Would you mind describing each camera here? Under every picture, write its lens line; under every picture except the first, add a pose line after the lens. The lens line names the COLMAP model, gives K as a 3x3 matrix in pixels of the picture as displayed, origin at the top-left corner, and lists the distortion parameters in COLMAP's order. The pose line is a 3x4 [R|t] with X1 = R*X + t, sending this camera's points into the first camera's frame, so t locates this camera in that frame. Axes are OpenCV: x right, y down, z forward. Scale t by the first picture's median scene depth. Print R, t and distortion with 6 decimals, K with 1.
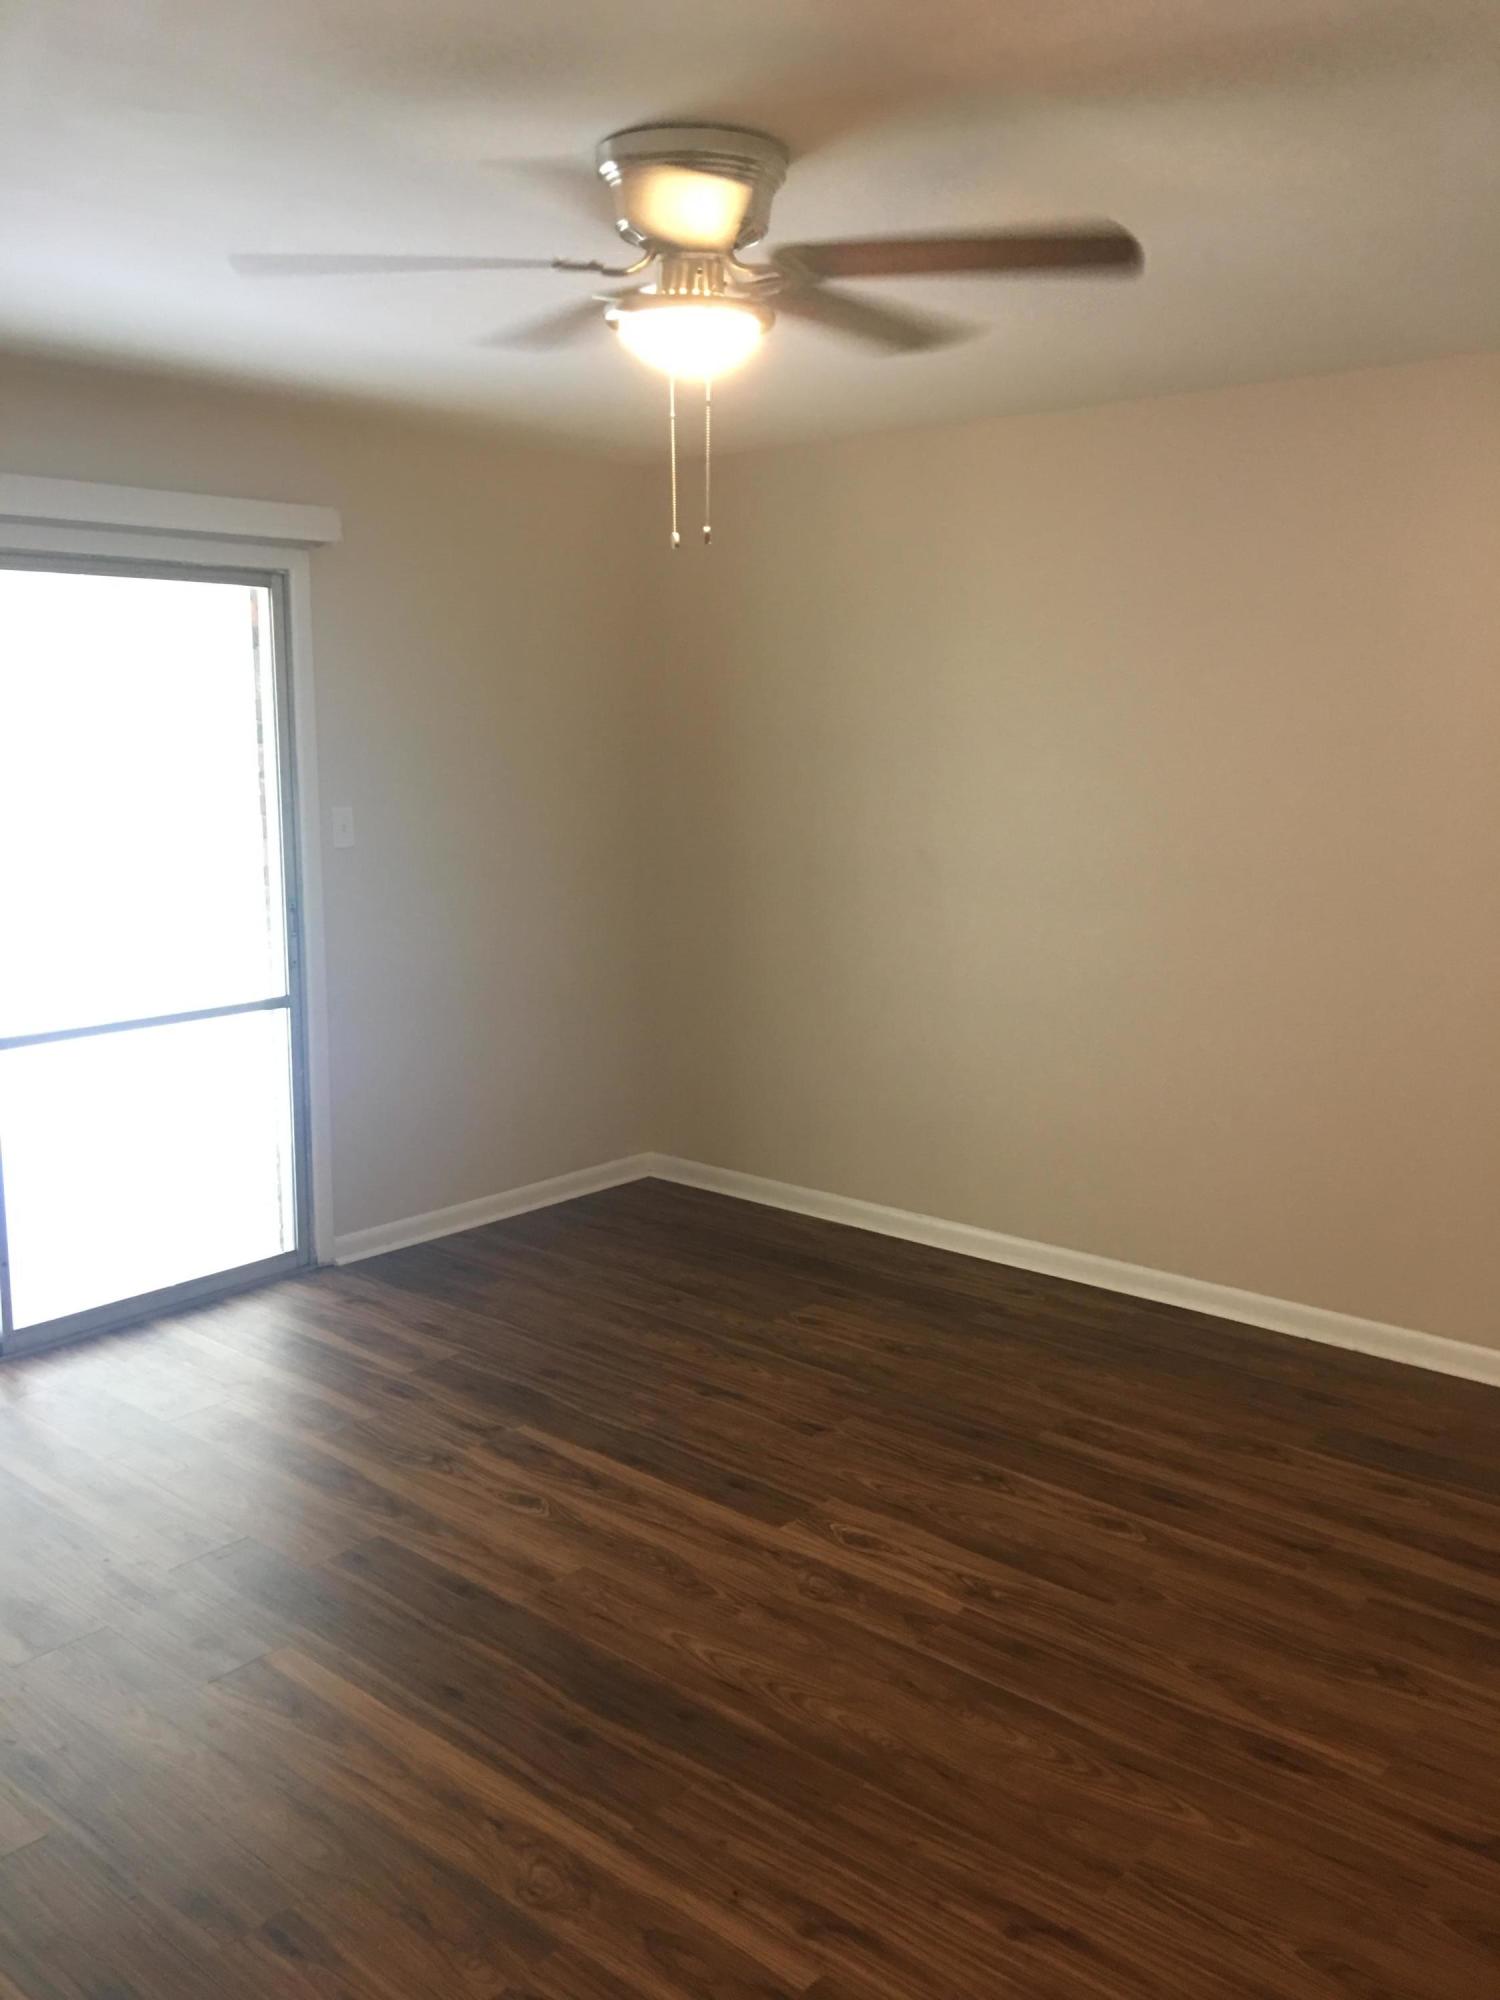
lens RADIAL K [[1667.8, 0, 754.4], [0, 1667.8, 991.7], [0, 0, 1]] dist [0.075543, -0.122221]
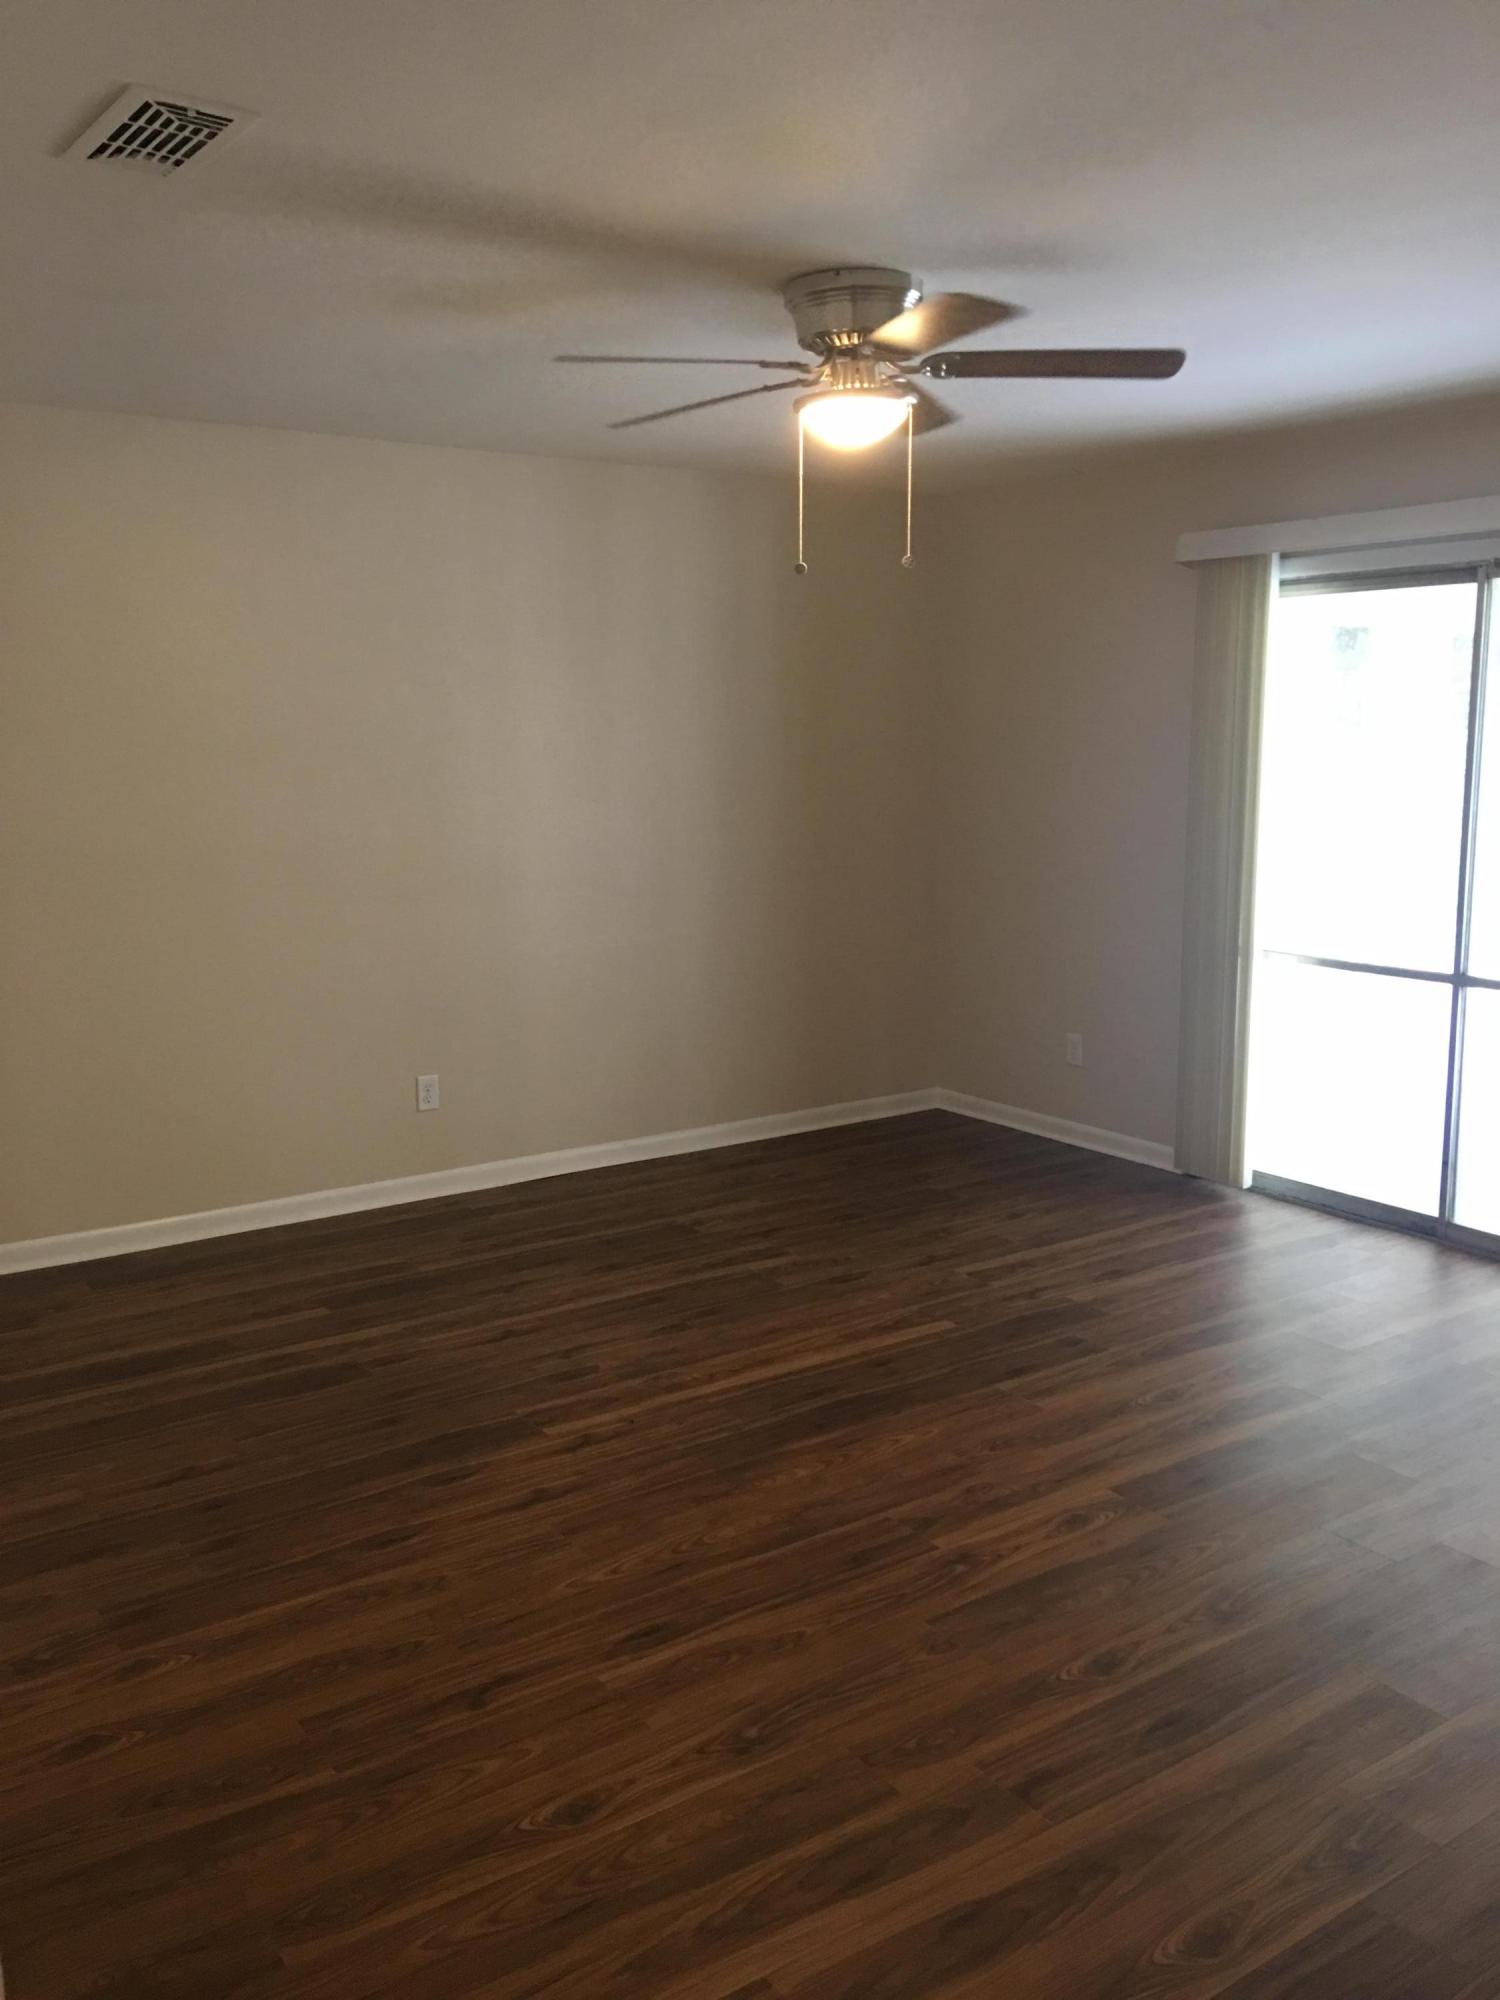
lens RADIAL K [[1667.8, 0, 752.8], [0, 1667.8, 1005.6], [0, 0, 1]] dist [0.075543, -0.122221]
pose [[-0.229441, 0.166713, -0.958939, 1.217131], [-0.165377, 0.964219, 0.207200, -0.172499], [0.959170, 0.206127, -0.193661, 1.134059]]
